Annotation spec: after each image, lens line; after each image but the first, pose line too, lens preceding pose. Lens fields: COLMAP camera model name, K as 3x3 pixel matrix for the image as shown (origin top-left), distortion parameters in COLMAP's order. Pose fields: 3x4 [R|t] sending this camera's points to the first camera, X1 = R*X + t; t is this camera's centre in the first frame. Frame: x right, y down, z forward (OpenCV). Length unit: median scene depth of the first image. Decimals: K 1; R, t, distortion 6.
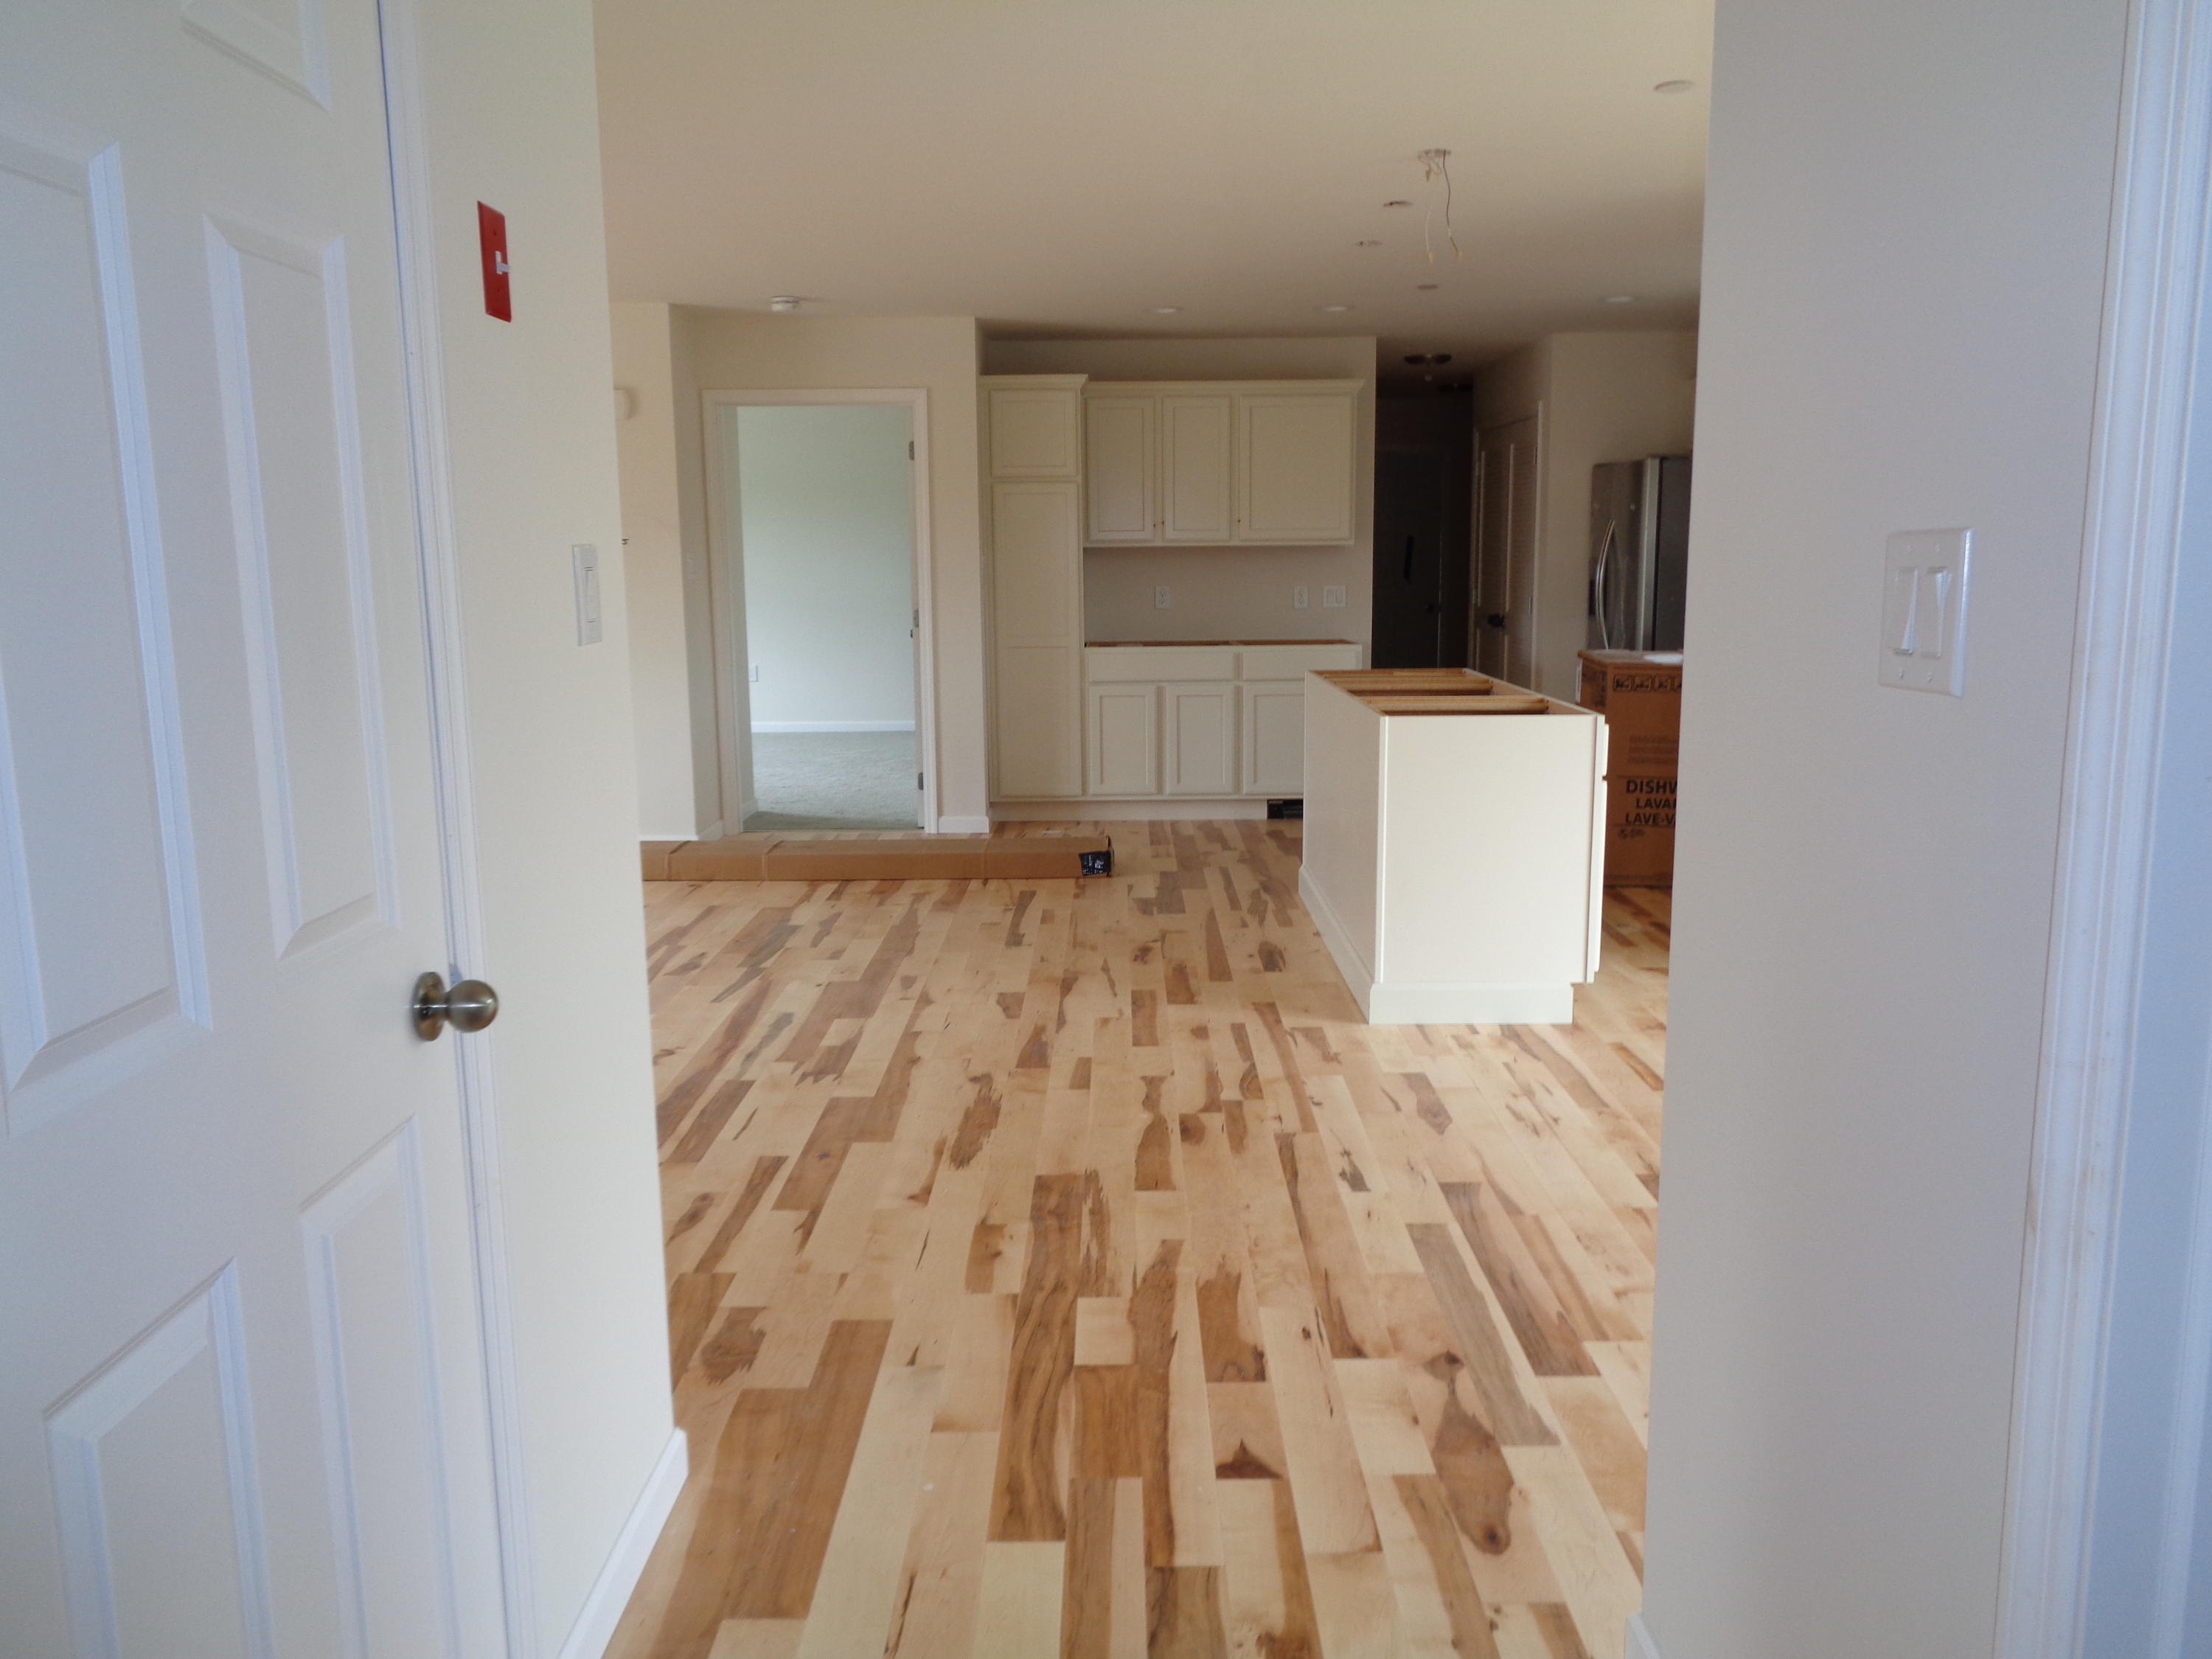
lens RADIAL K [[1641.0, 0, 1106.0], [0, 1641.0, 829.5], [0, 0, 1]] dist [0.006310, -0.002849]
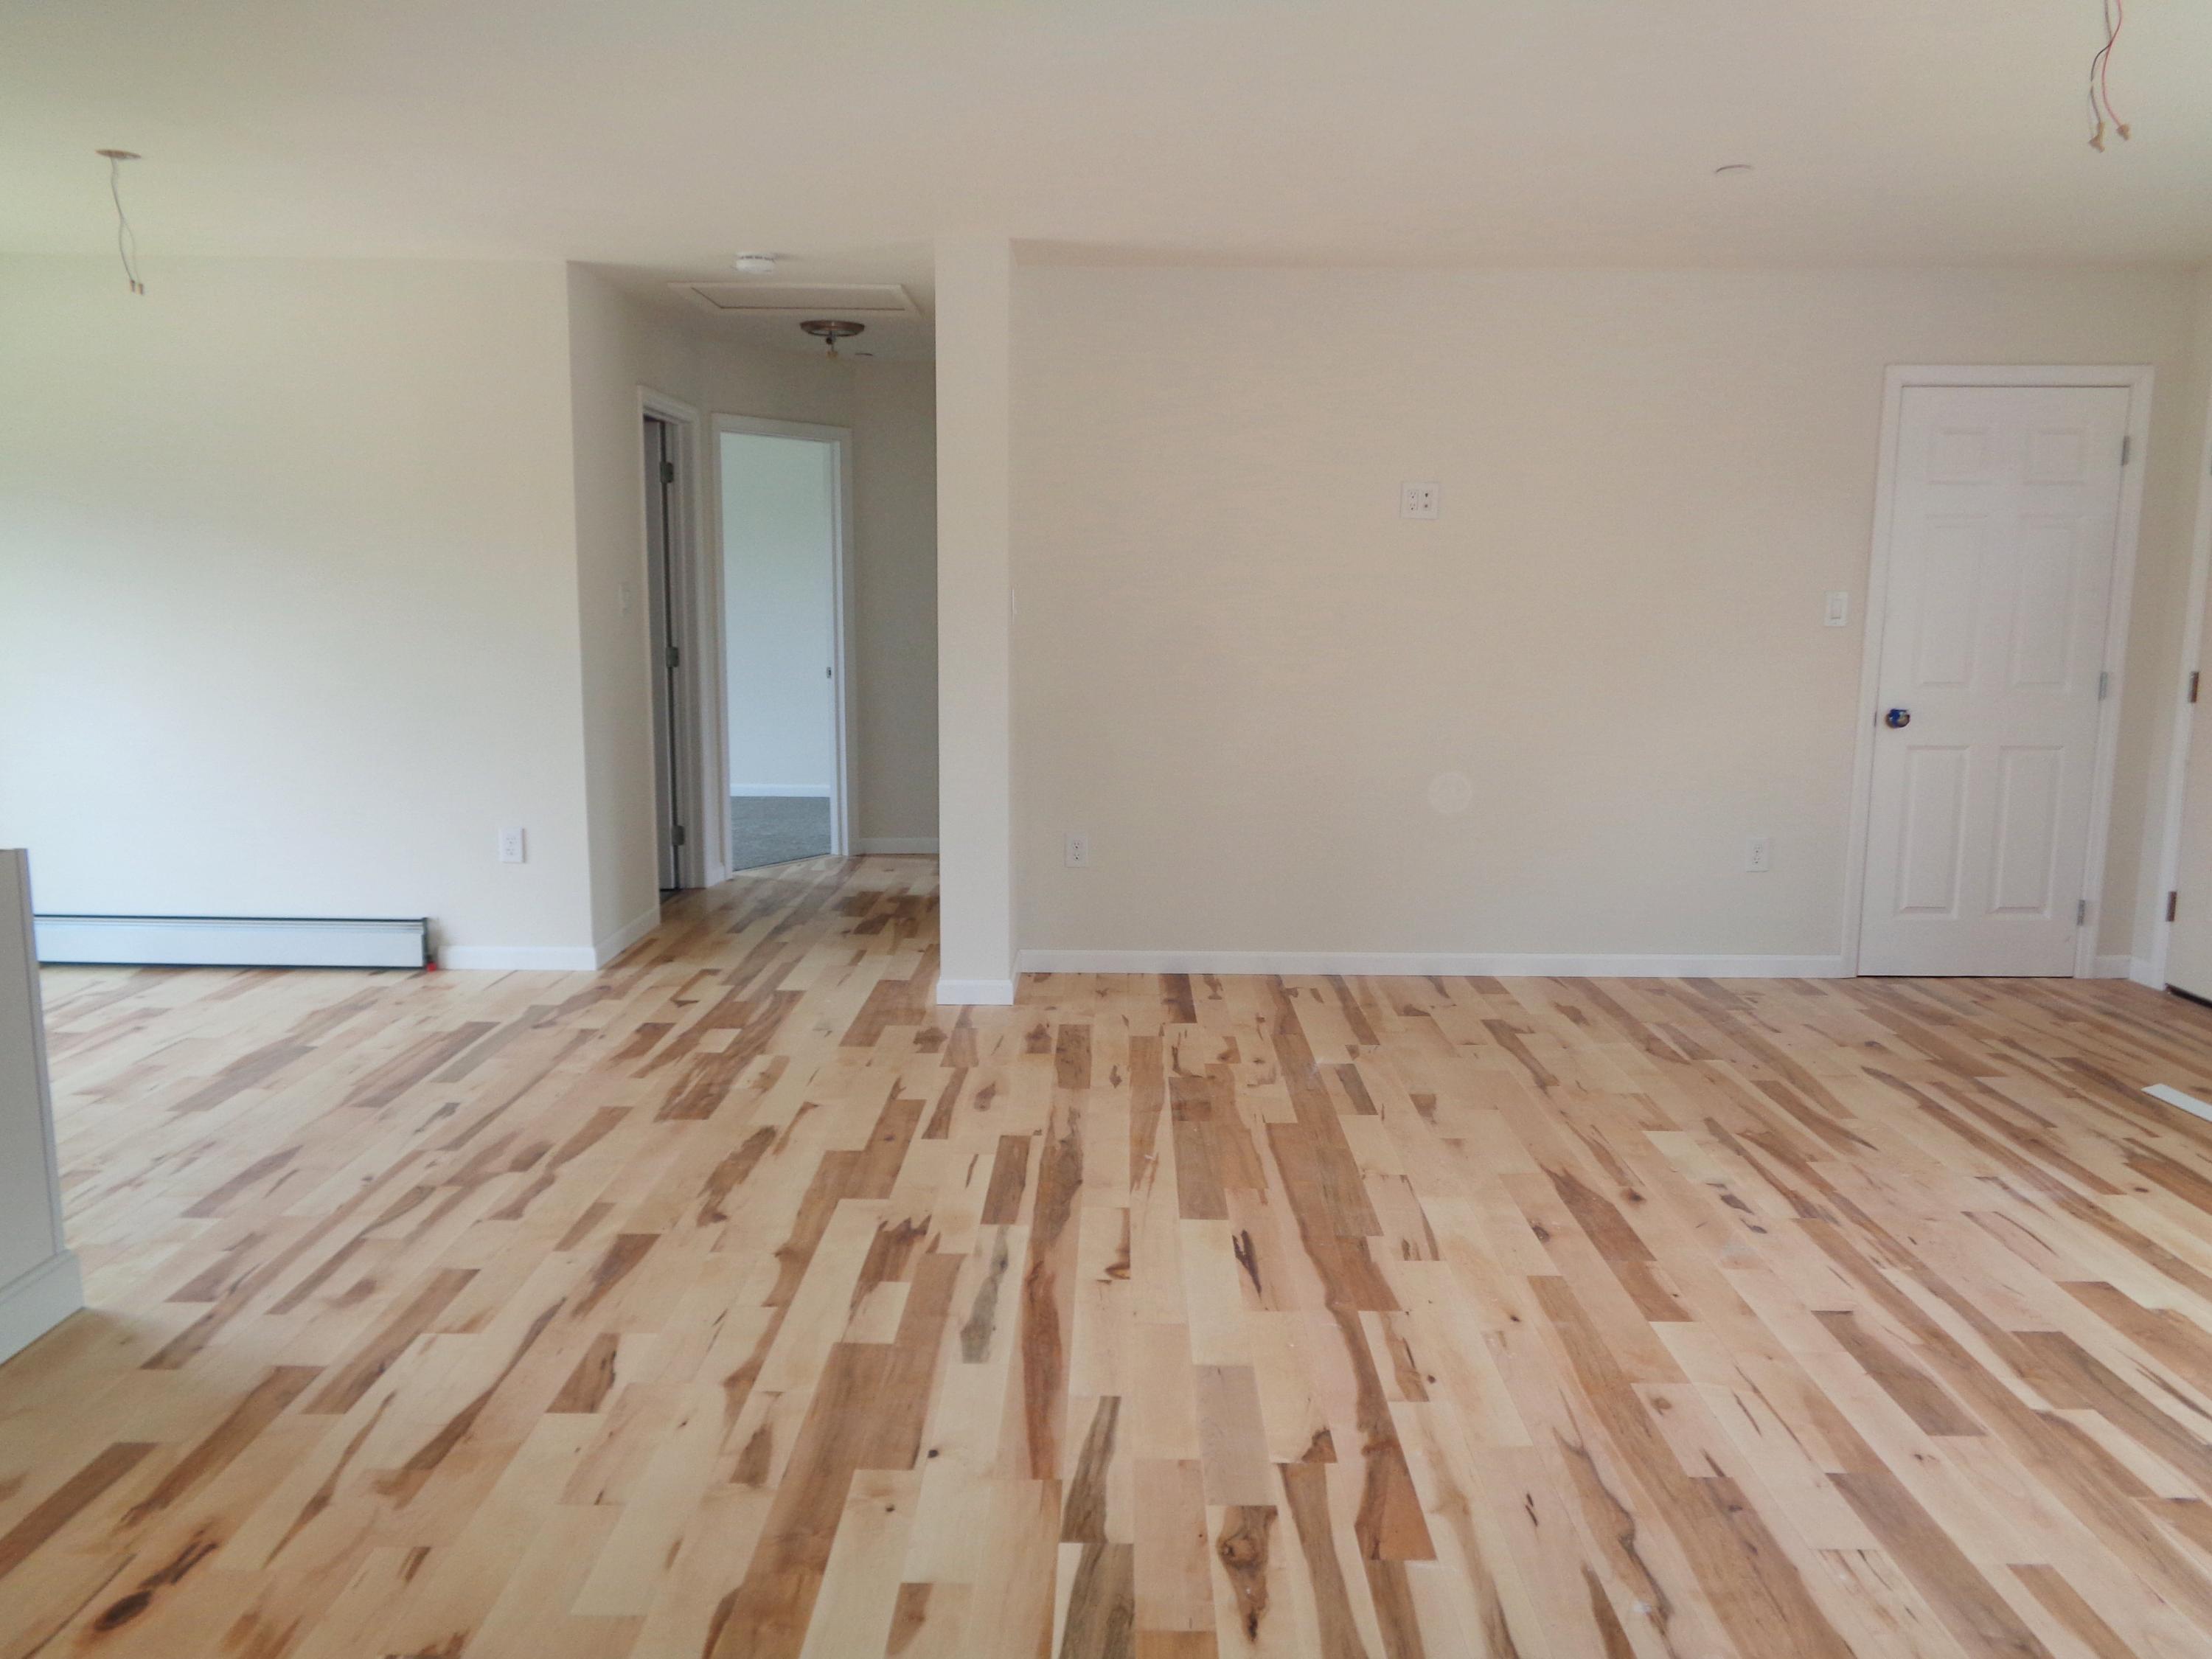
lens RADIAL K [[1641.0, 0, 1106.0], [0, 1641.0, 829.5], [0, 0, 1]] dist [0.006310, -0.002849]
pose [[-0.999995, 0.000736, 0.002964, -0.304518], [0.001625, 0.949892, 0.312575, -0.324508], [-0.002586, 0.312579, -0.949888, 1.881936]]
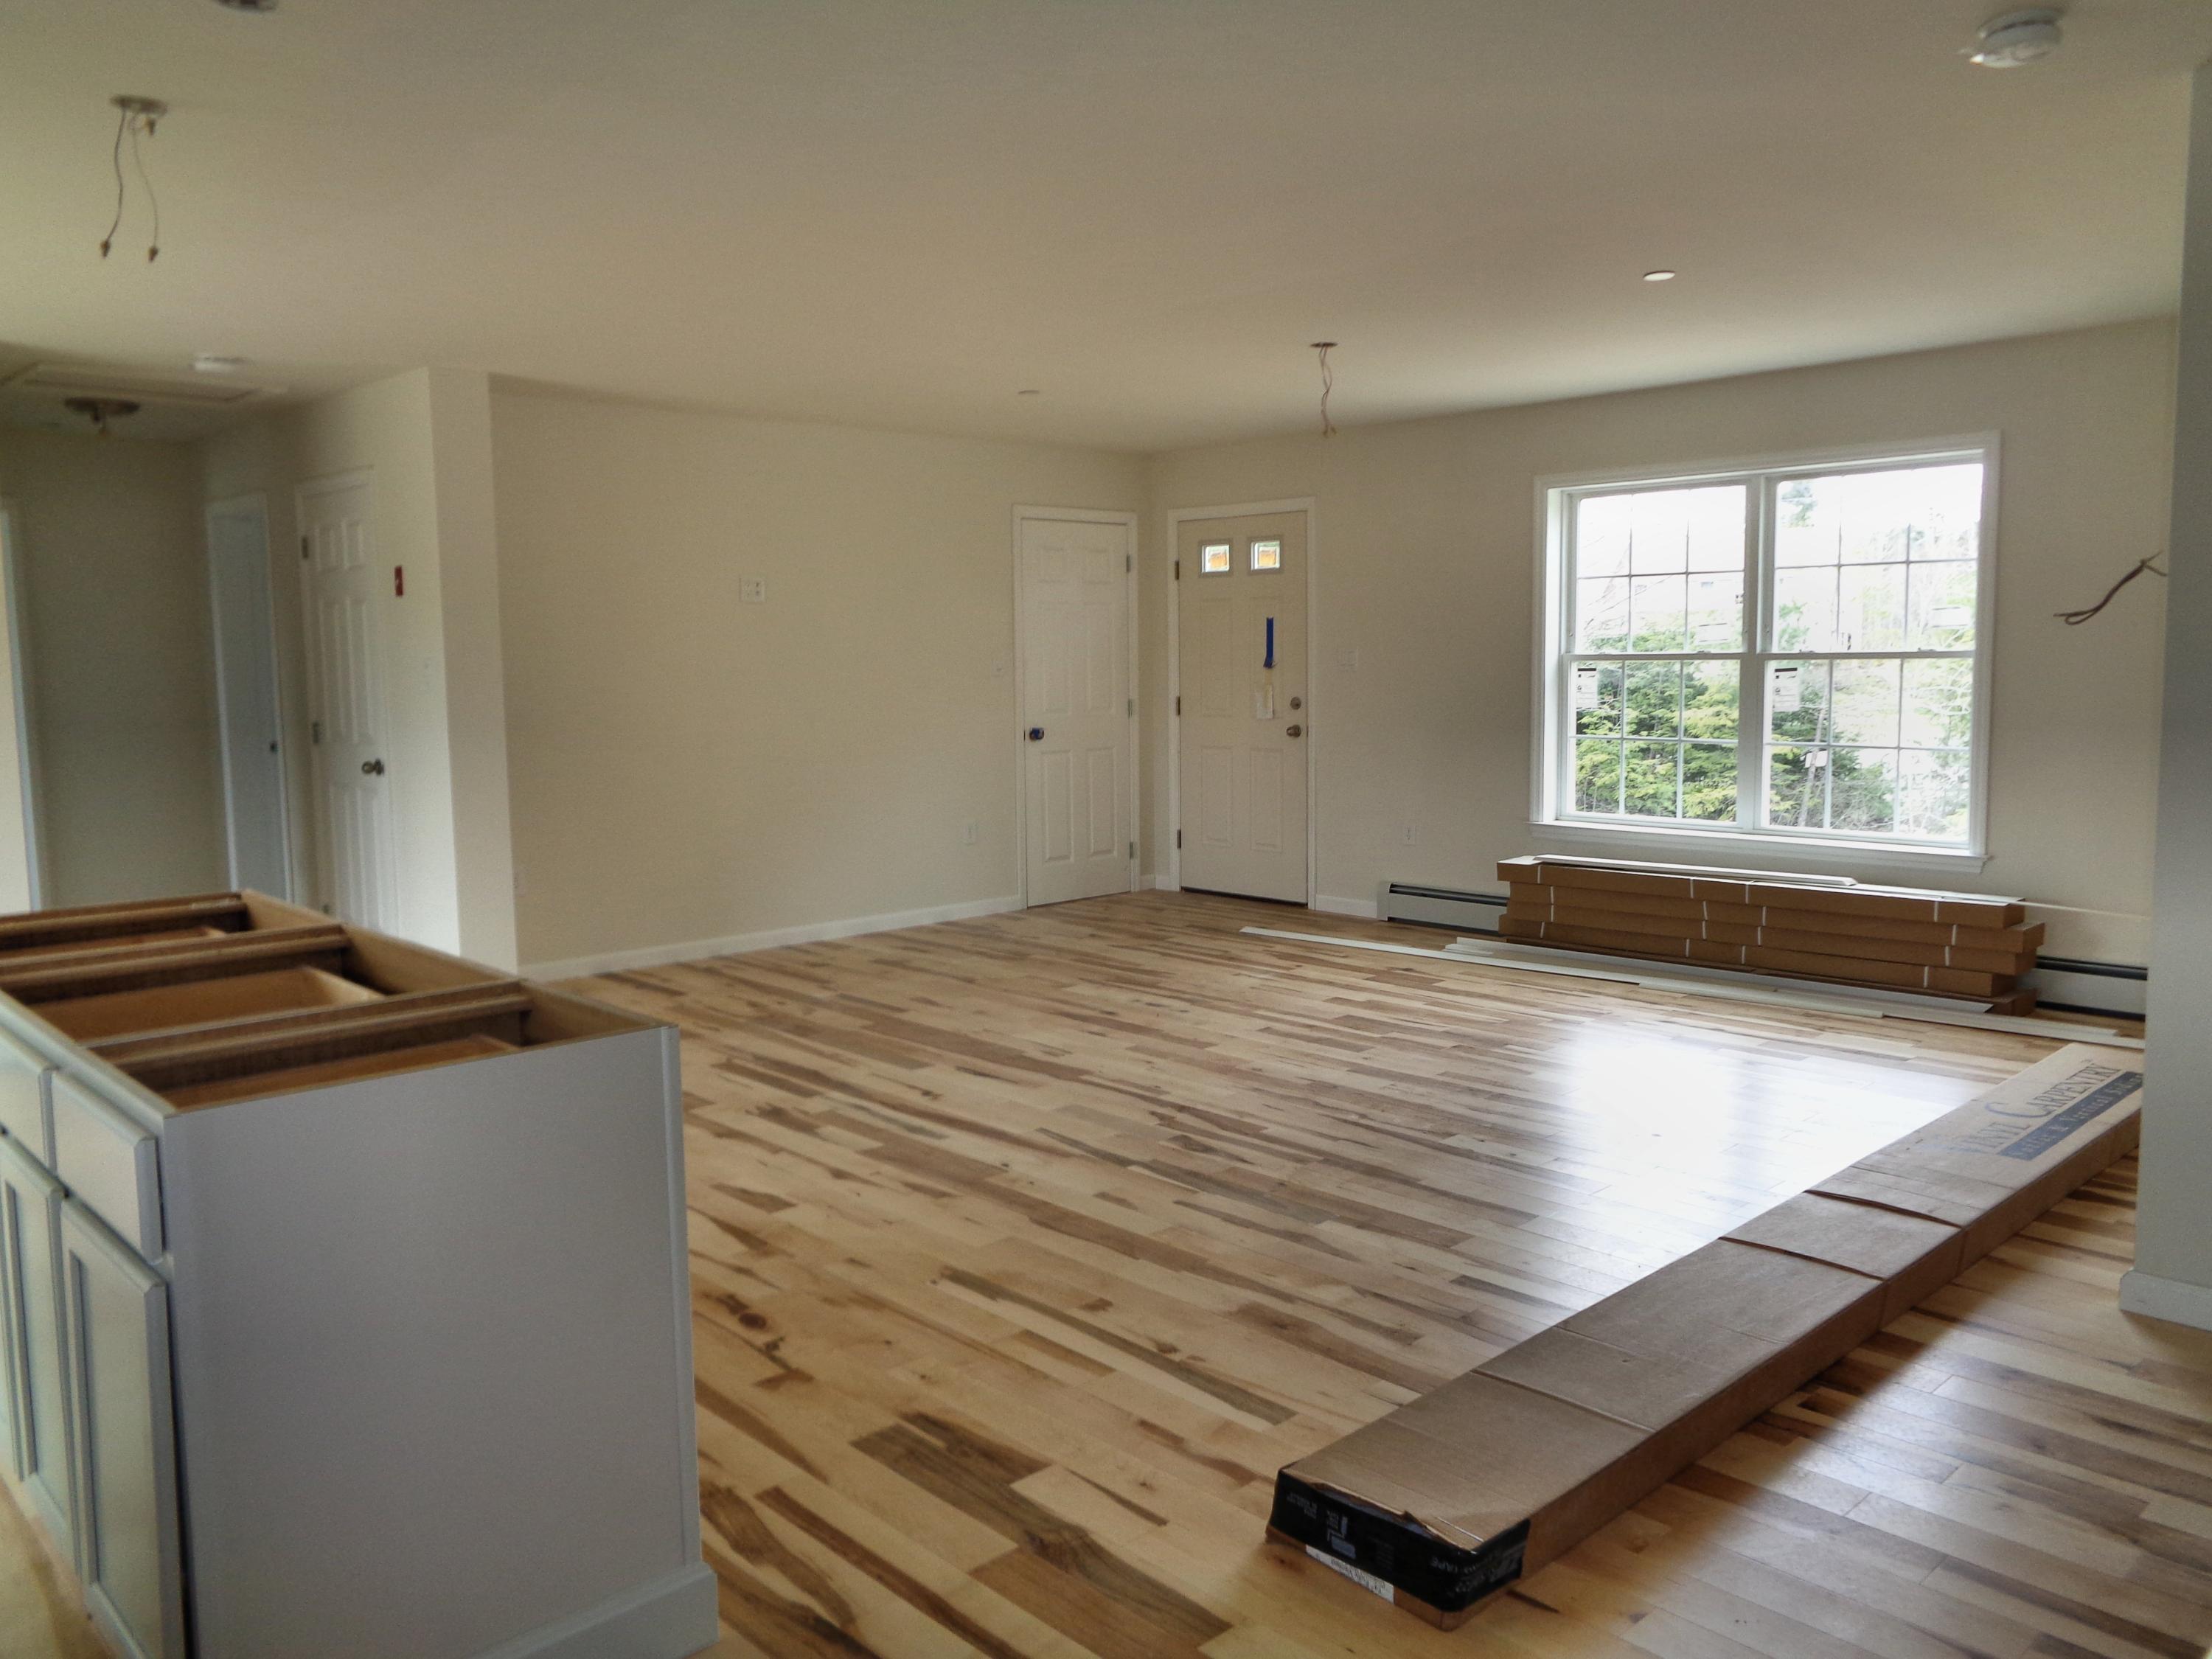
lens RADIAL K [[1641.0, 0, 1106.0], [0, 1641.0, 829.5], [0, 0, 1]] dist [0.006310, -0.002849]
pose [[-0.720359, 0.090773, -0.687636, 0.462889], [-0.097967, 0.968145, 0.230431, -0.356949], [0.686648, 0.233359, -0.688519, 2.085175]]
